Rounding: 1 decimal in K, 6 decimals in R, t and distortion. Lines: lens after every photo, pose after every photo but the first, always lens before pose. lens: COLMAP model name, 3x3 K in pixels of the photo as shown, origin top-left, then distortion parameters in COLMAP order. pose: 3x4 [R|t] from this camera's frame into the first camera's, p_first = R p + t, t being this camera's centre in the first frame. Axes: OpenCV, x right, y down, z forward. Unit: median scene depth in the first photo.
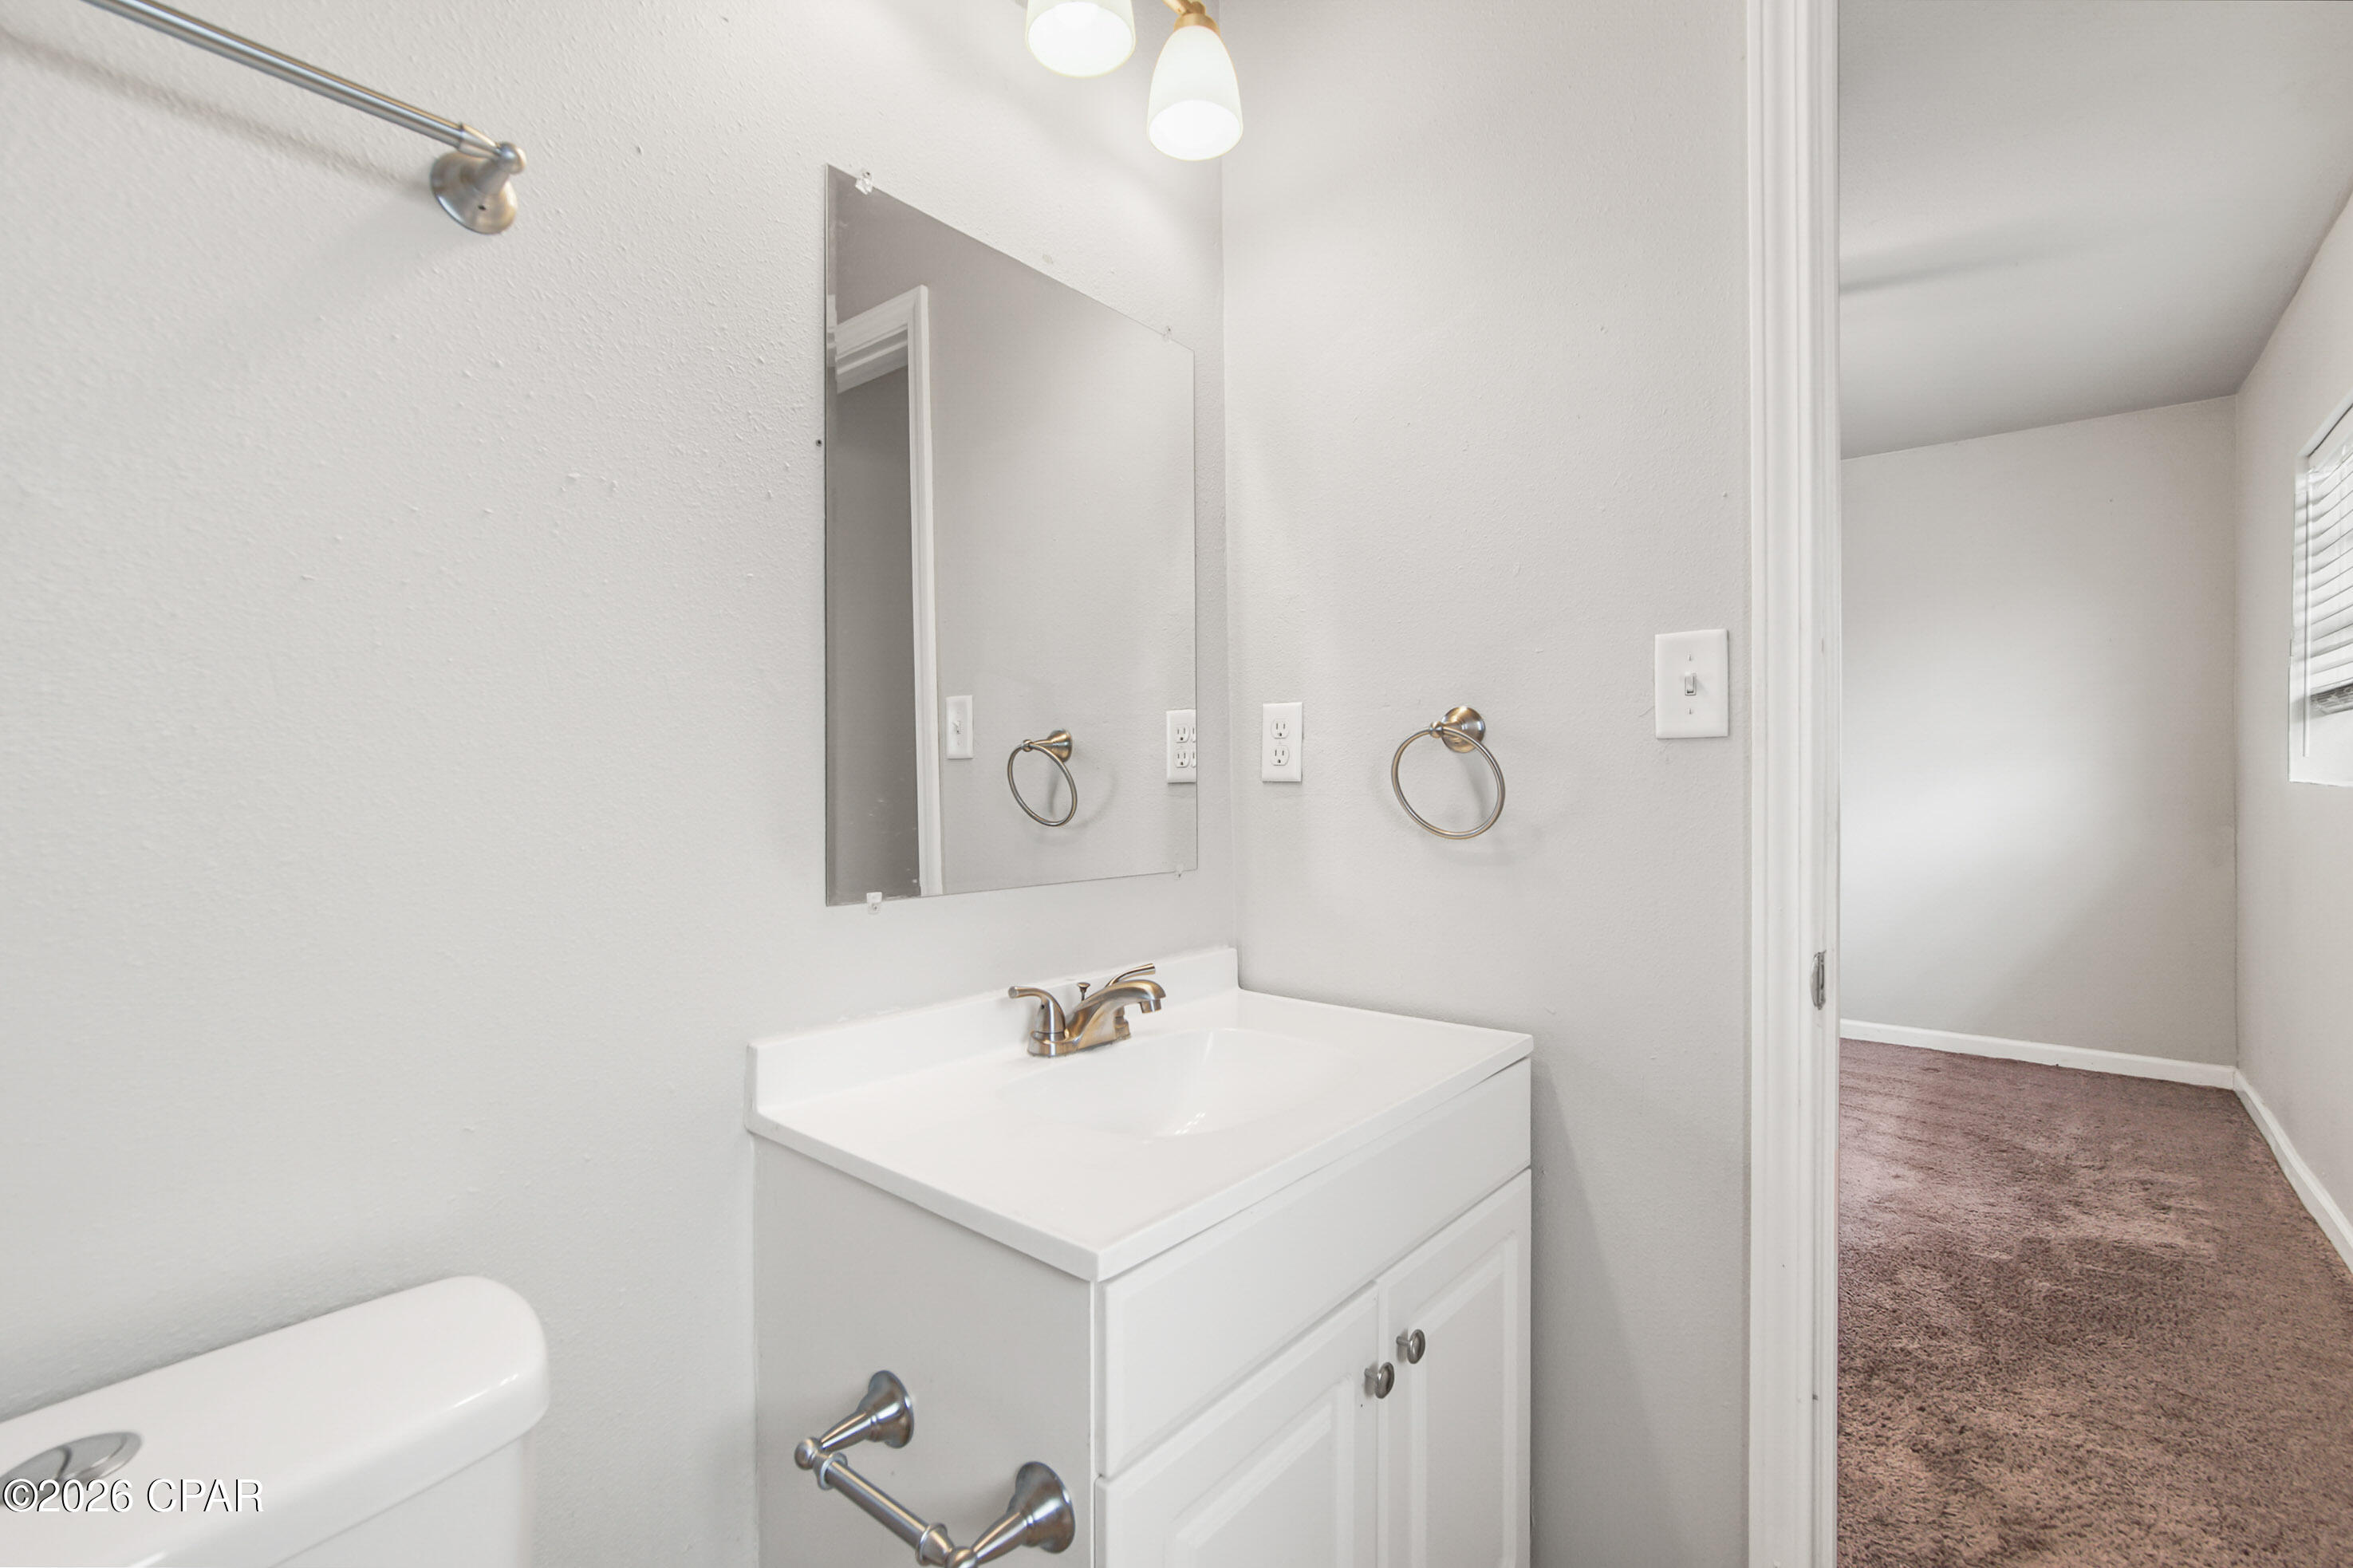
lens RADIAL K [[1077.7, 0, 1131.6], [0, 1077.7, 765.0], [0, 0, 1]] dist [-0.023794, 0.014857]
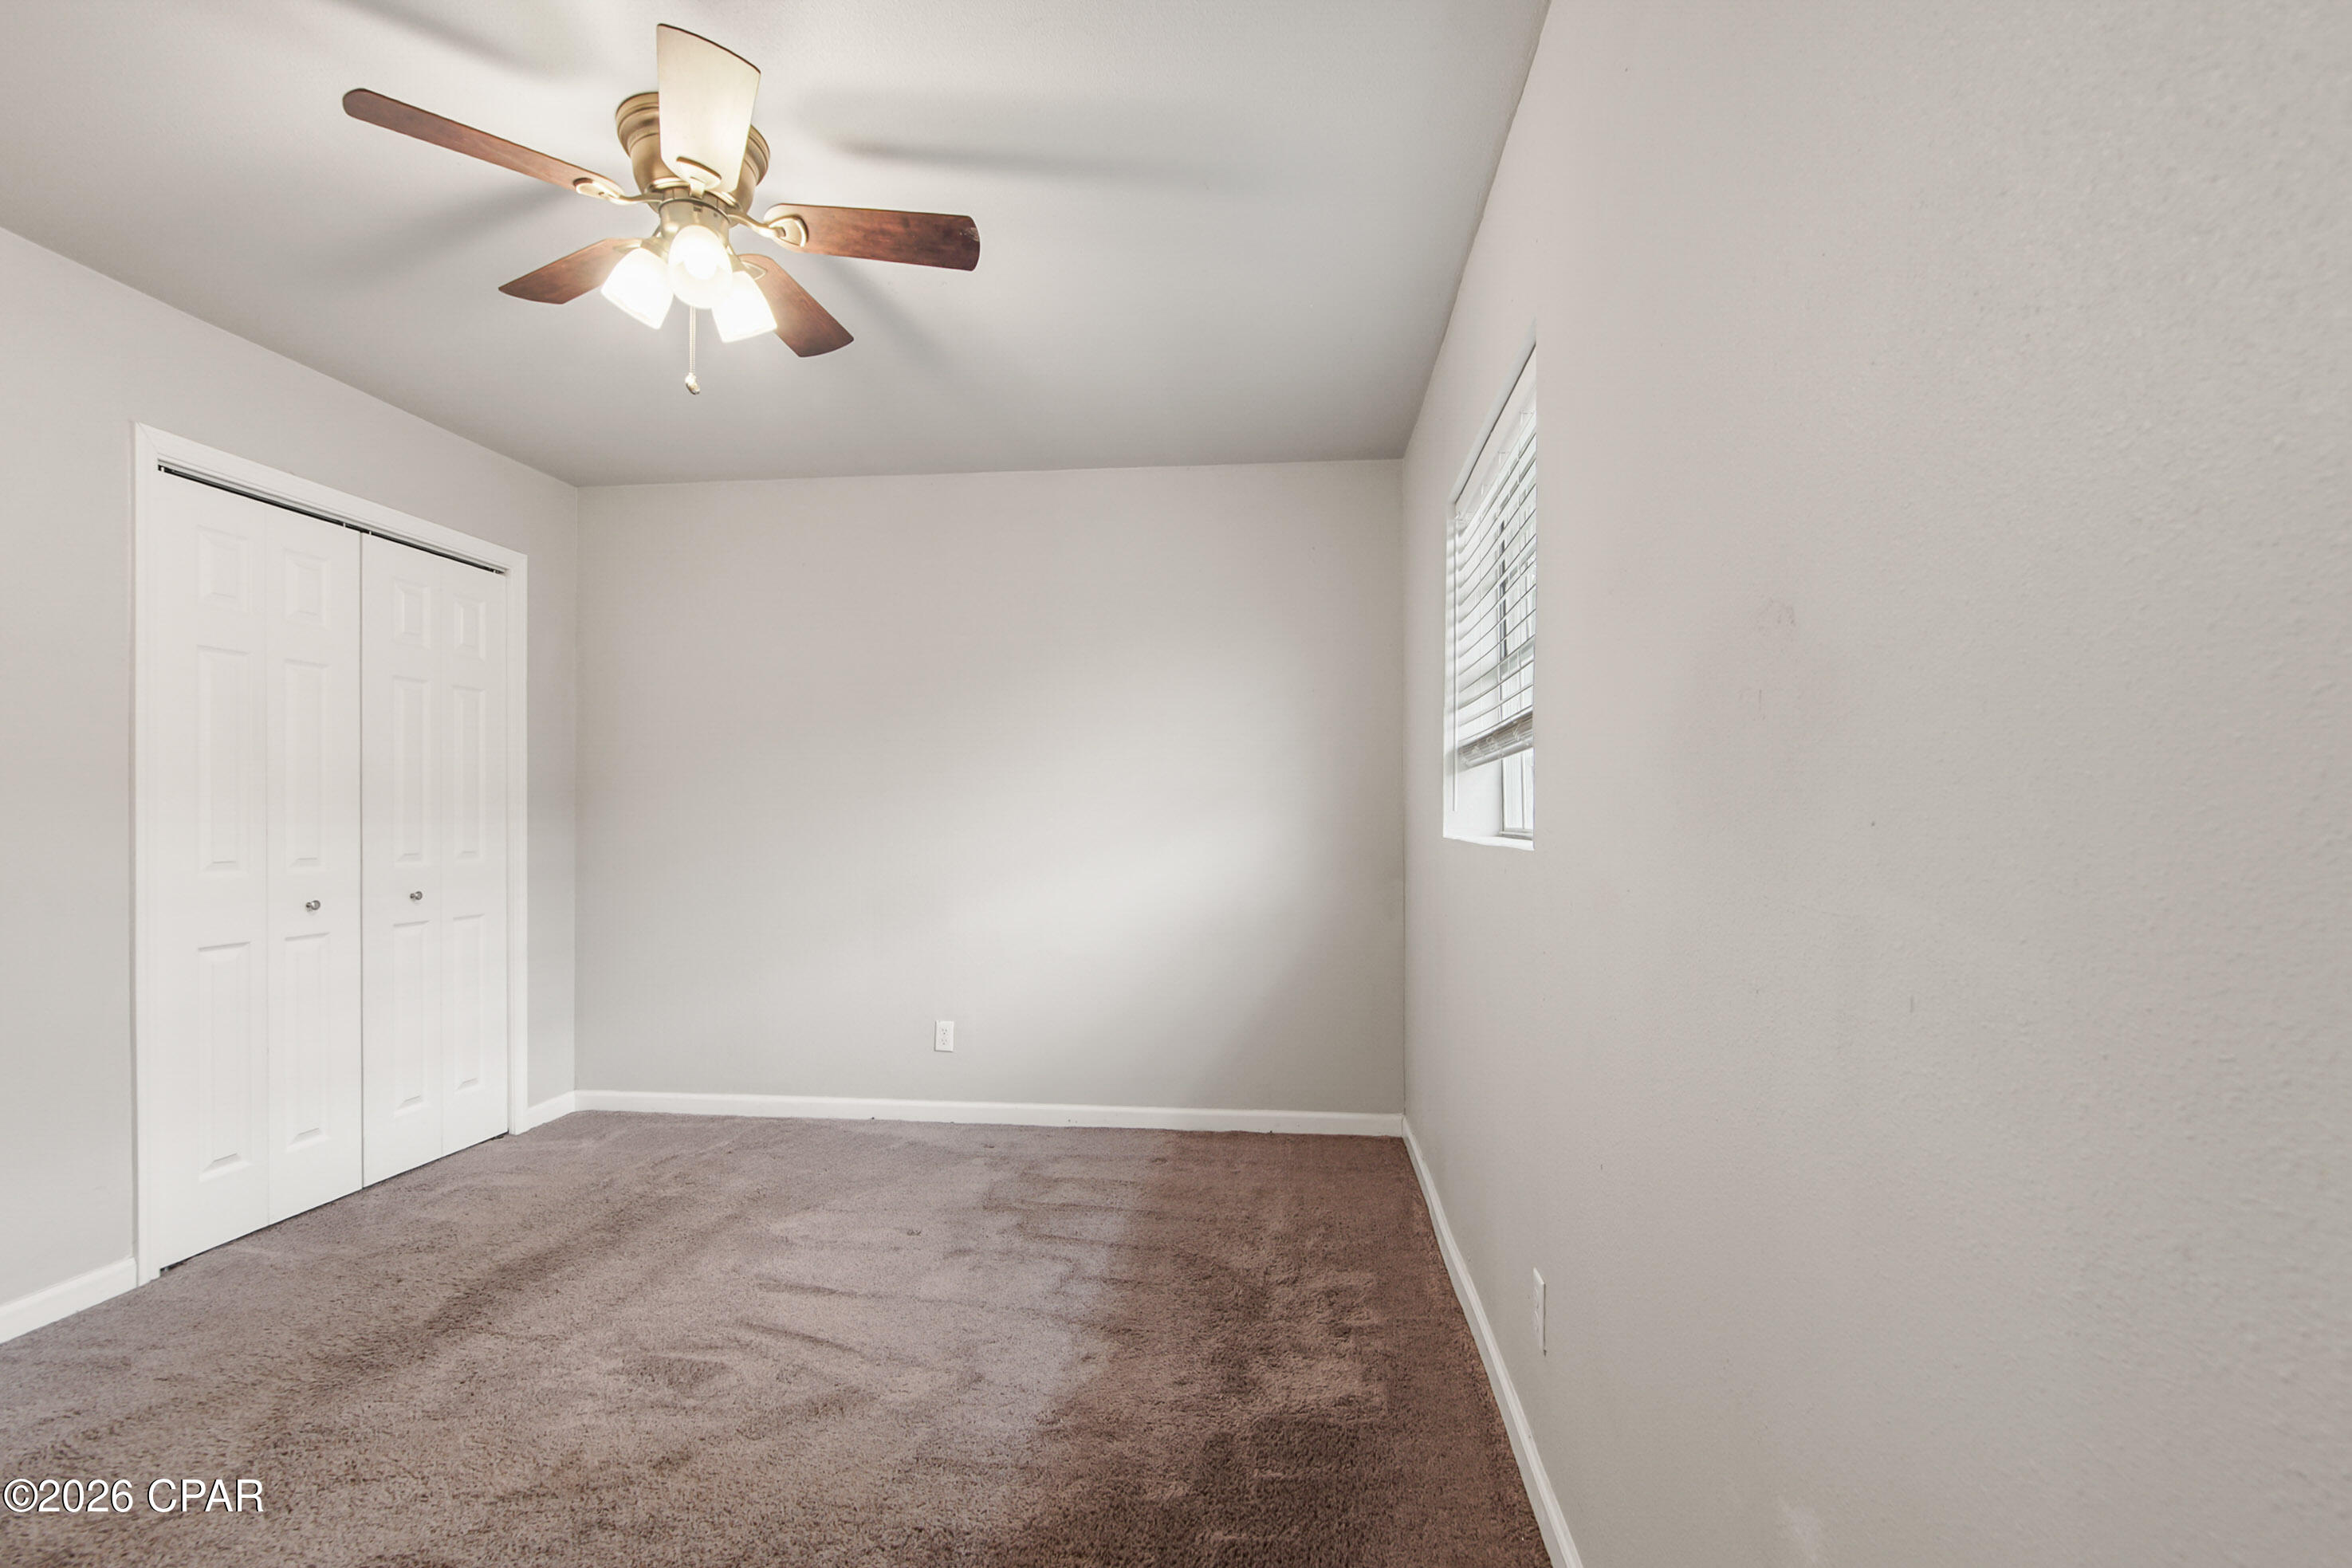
lens RADIAL K [[1077.2, 0, 1131.1], [0, 1077.2, 765.0], [0, 0, 1]] dist [-0.023794, 0.014857]
pose [[0.849811, 0.032034, 0.526113, 0.334239], [-0.009358, 0.998911, -0.045707, -0.002198], [-0.527004, 0.033919, 0.849186, 0.326350]]
